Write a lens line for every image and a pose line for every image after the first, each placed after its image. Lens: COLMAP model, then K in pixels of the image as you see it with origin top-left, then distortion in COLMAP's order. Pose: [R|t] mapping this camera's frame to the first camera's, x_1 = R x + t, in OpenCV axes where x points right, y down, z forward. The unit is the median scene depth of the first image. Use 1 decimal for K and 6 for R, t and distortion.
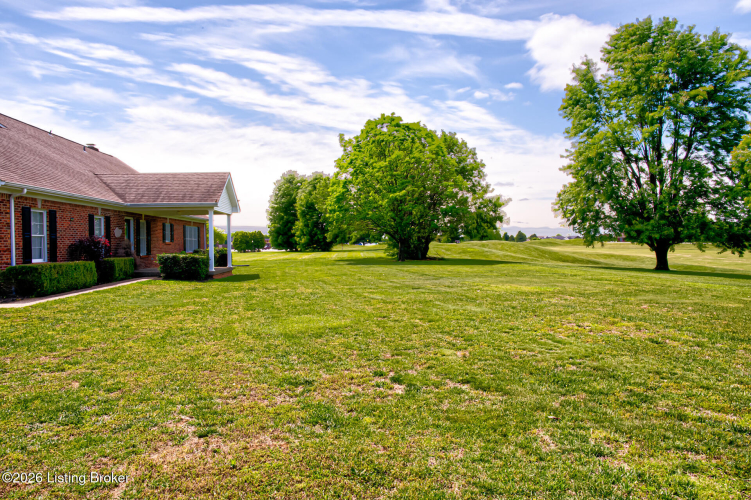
lens RADIAL K [[535.8, 0, 375.5], [0, 535.8, 250.0], [0, 0, 1]] dist [0.004003, 0.002183]
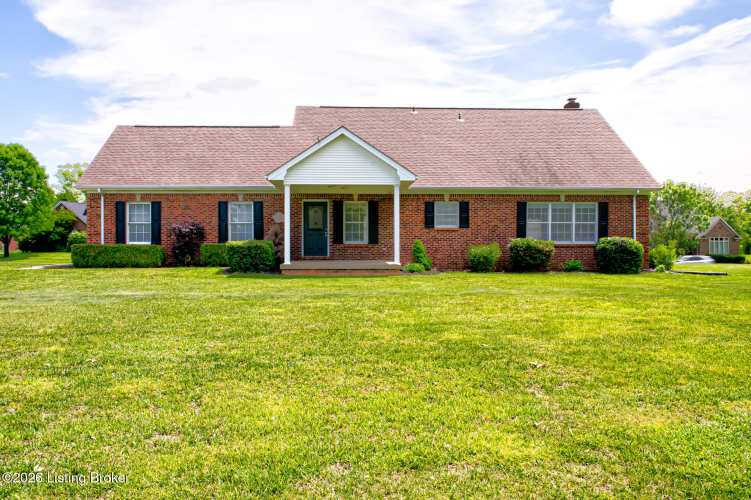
lens RADIAL K [[684.1, 0, 375.5], [0, 684.1, 250.0], [0, 0, 1]] dist [-0.042969, 0.007898]
pose [[-0.004383, 0.019700, -0.999796, 0.879323], [-0.012096, 0.999732, 0.019752, -0.001804], [0.999917, 0.012180, -0.004143, 1.431382]]
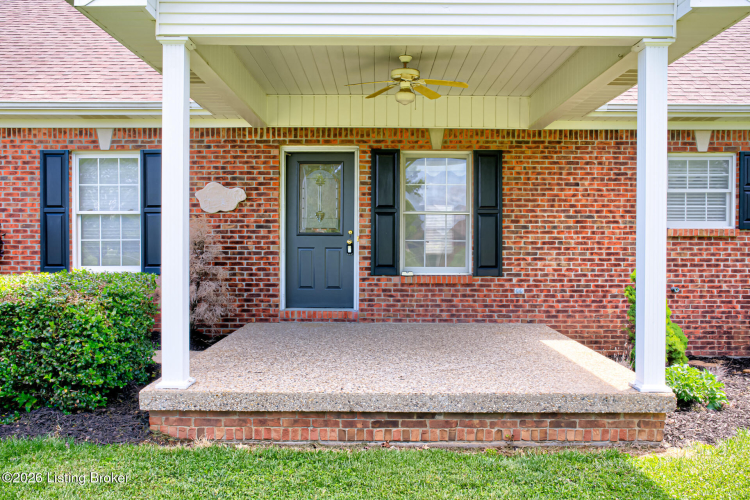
lens RADIAL K [[683.2, 0, 375.0], [0, 683.2, 250.0], [0, 0, 1]] dist [-0.042969, 0.007898]
pose [[-0.048721, 0.020087, -0.998610, -0.089014], [-0.016055, 0.999653, 0.020891, -0.013570], [0.998683, 0.017051, -0.048382, 1.361615]]
